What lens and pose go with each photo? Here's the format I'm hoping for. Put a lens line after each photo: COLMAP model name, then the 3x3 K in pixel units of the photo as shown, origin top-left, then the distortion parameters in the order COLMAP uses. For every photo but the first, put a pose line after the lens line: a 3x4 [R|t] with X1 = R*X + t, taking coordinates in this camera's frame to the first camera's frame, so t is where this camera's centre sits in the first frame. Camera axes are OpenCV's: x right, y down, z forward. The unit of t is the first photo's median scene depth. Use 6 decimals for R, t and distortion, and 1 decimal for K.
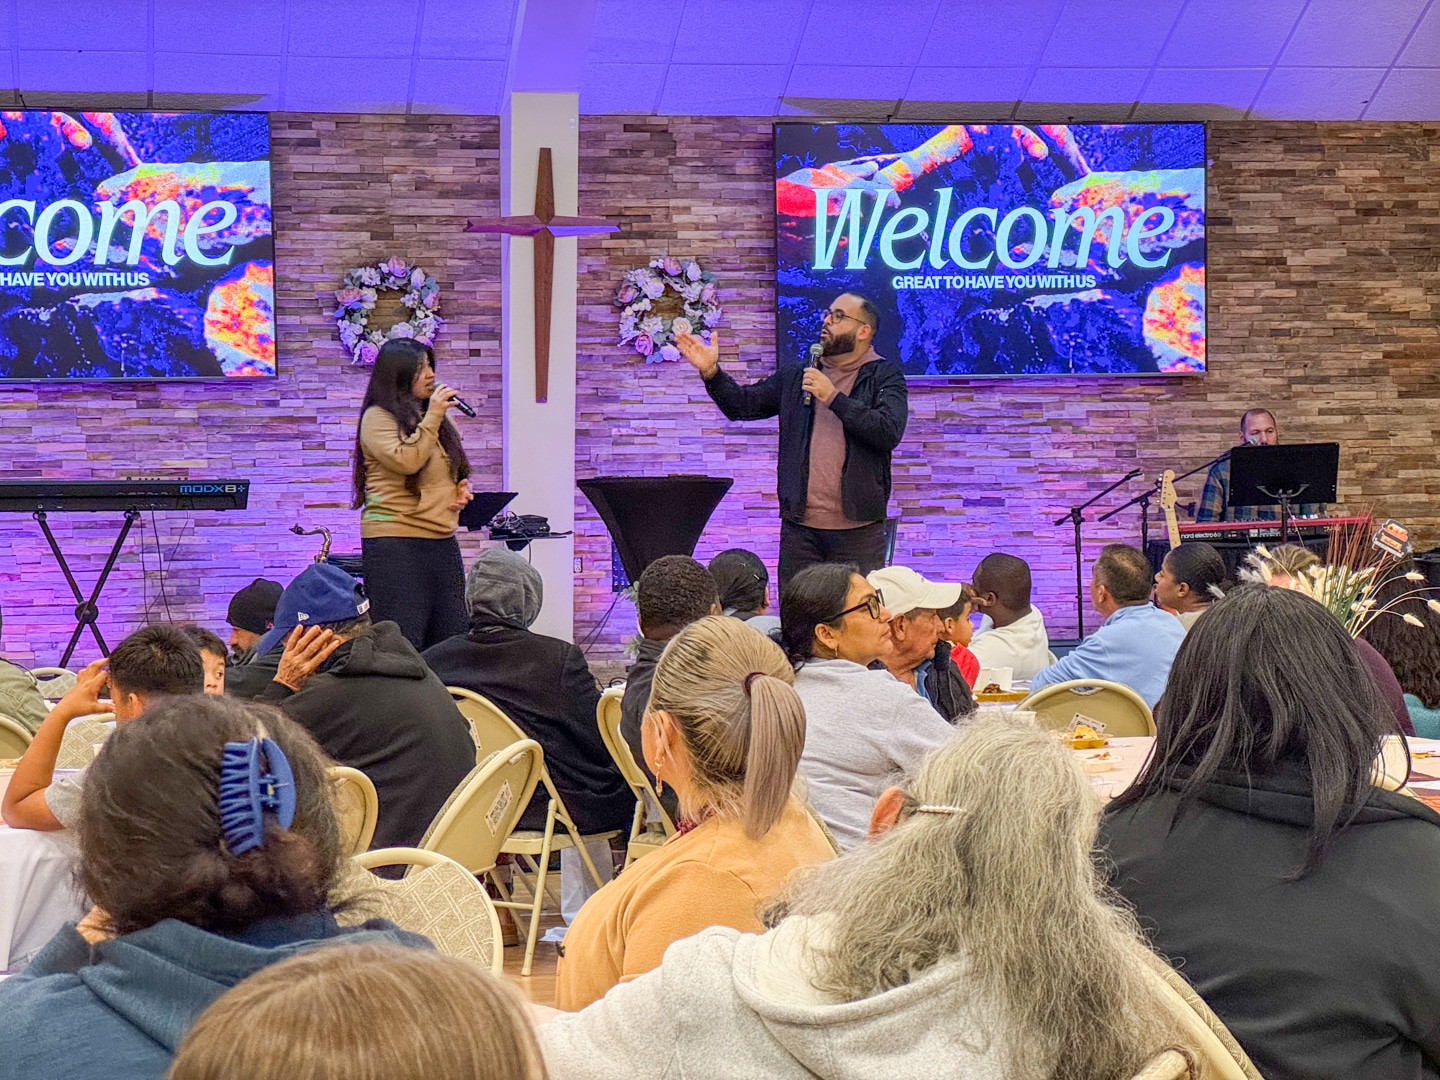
lens RADIAL K [[3400.8, 0, 720.0], [0, 3400.8, 540.0], [0, 0, 1]] dist [-0.106237, 4.983624]
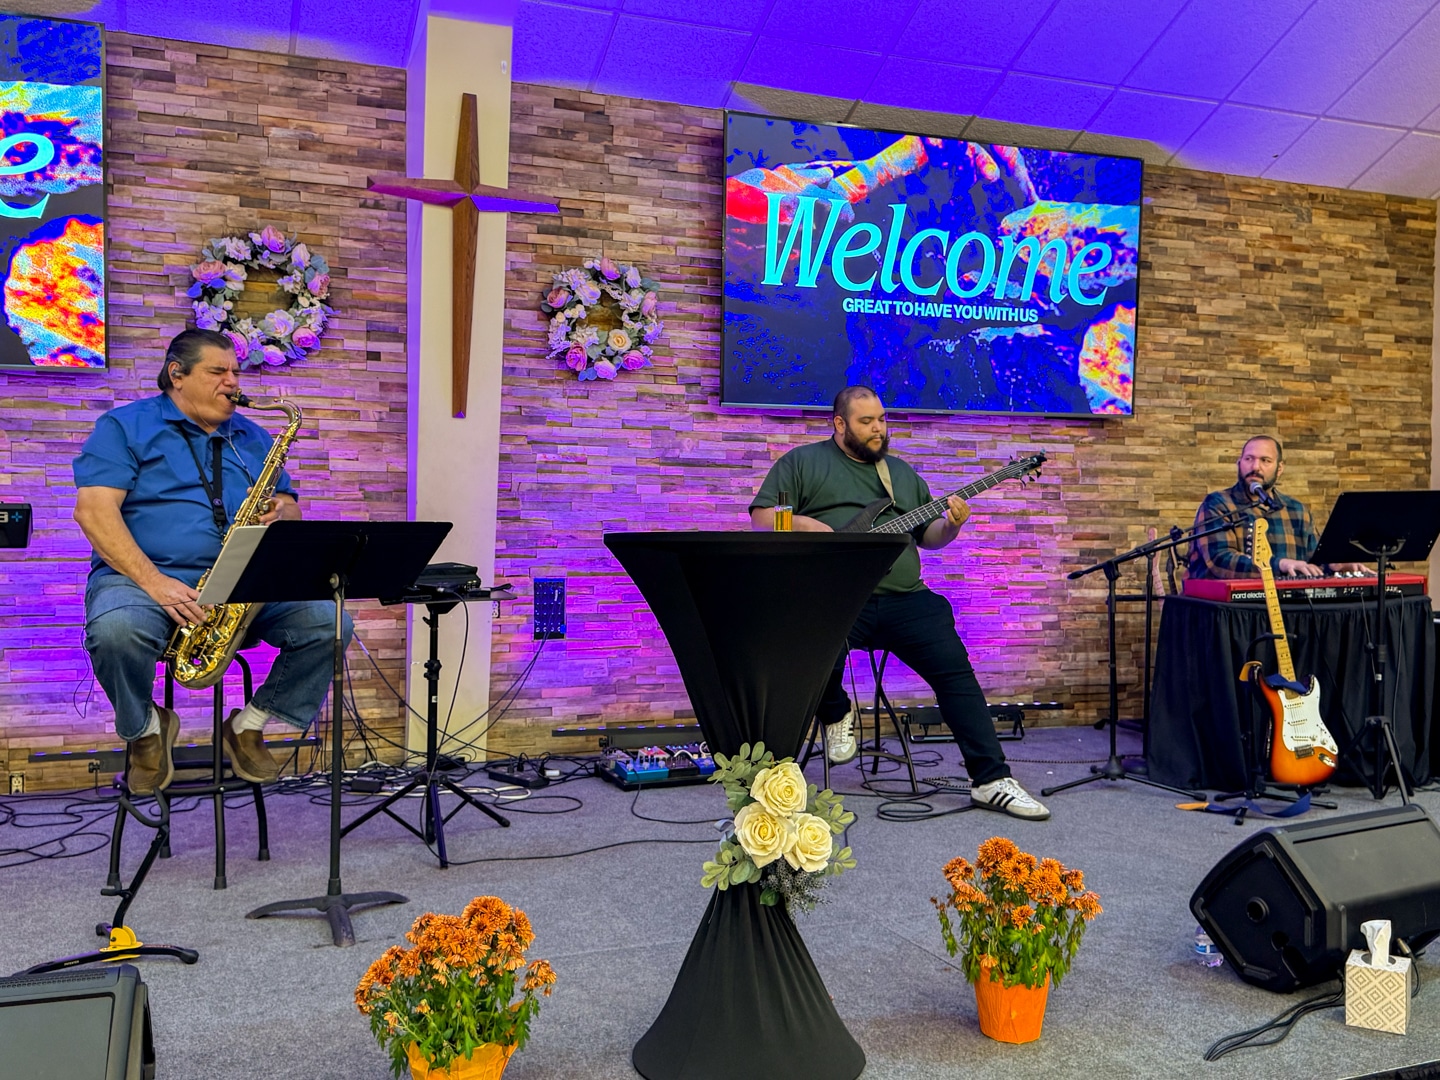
lens RADIAL K [[1346.8, 0, 720.0], [0, 1346.8, 540.0], [0, 0, 1]] dist [0.220135, -0.480105]
pose [[0.981513, 0.018180, 0.190531, -0.051136], [-0.019650, 0.999790, 0.005824, -0.013379], [-0.190385, -0.009460, 0.981664, 0.645913]]
